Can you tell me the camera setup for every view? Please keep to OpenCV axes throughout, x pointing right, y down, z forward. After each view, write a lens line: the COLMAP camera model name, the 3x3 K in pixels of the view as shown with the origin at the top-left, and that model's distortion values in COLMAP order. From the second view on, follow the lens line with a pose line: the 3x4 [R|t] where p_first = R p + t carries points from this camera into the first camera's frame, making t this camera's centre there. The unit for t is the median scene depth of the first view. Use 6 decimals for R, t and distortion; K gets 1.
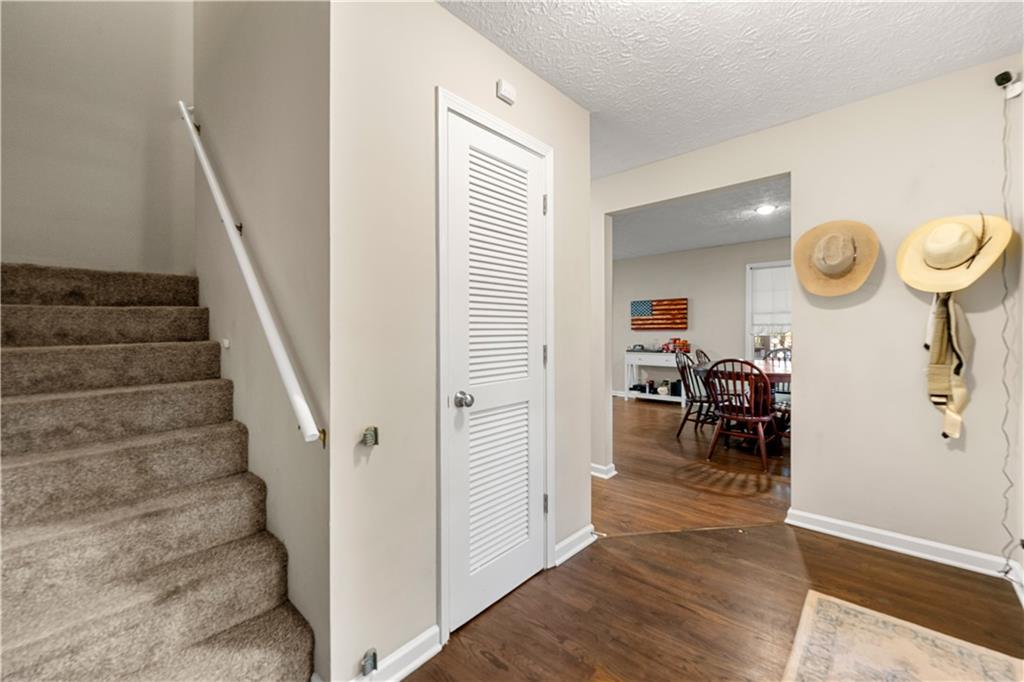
lens RADIAL K [[420.6, 0, 512.3], [0, 420.6, 334.3], [0, 0, 1]] dist [-0.000943, -0.000045]
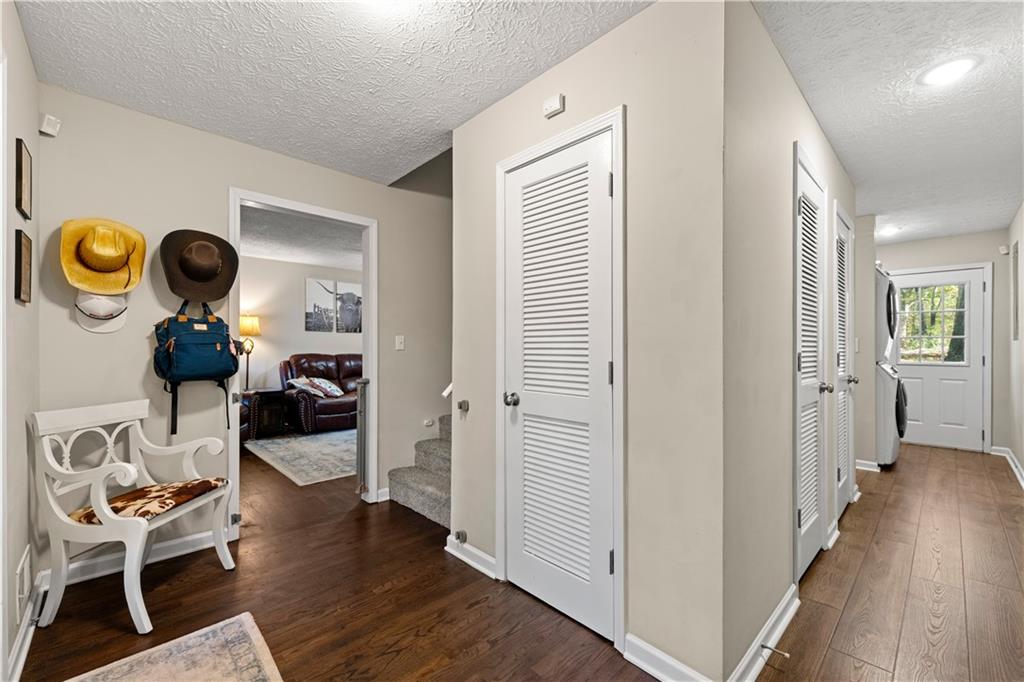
lens RADIAL K [[420.6, 0, 509.2], [0, 420.6, 346.4], [0, 0, 1]] dist [-0.000943, -0.000045]
pose [[-0.085471, 0.005849, -0.996323, 1.038347], [-0.010149, 0.999926, 0.006740, -0.007551], [0.996289, 0.010688, -0.085406, 1.023438]]
